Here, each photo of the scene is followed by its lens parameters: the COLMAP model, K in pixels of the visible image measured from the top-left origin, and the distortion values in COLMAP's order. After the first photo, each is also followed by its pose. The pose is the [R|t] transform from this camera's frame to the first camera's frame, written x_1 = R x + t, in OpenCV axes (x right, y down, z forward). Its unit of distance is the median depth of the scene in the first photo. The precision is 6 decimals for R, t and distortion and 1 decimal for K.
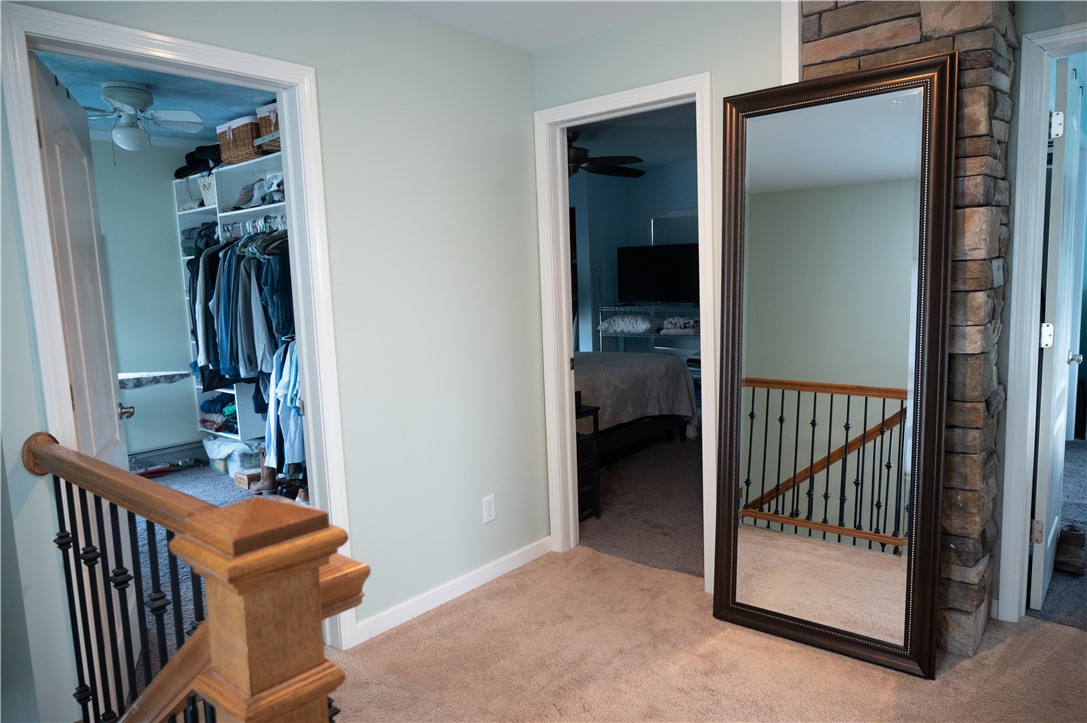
lens RADIAL K [[722.0, 0, 543.3], [0, 722.0, 364.2], [0, 0, 1]] dist [-0.014338, 0.004967]
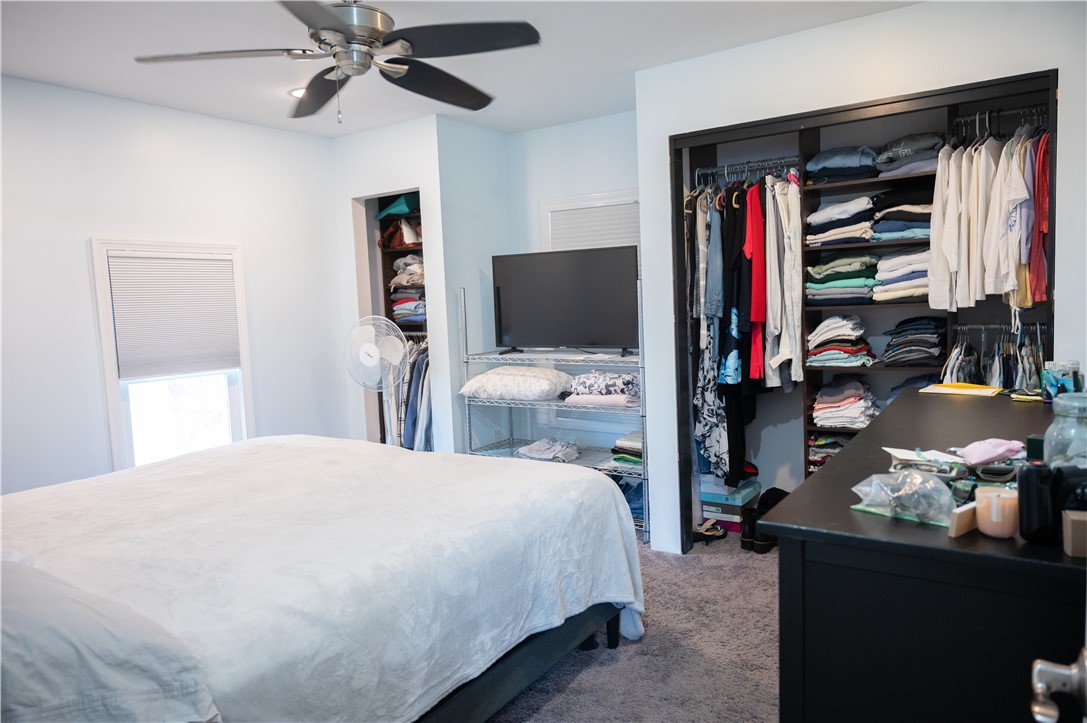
lens RADIAL K [[722.0, 0, 543.8], [0, 722.0, 360.5], [0, 0, 1]] dist [-0.014338, 0.004967]
pose [[0.992630, -0.021819, 0.119207, 0.079667], [0.027363, 0.998609, -0.045073, -0.051272], [-0.118058, 0.048003, 0.991846, 0.444680]]
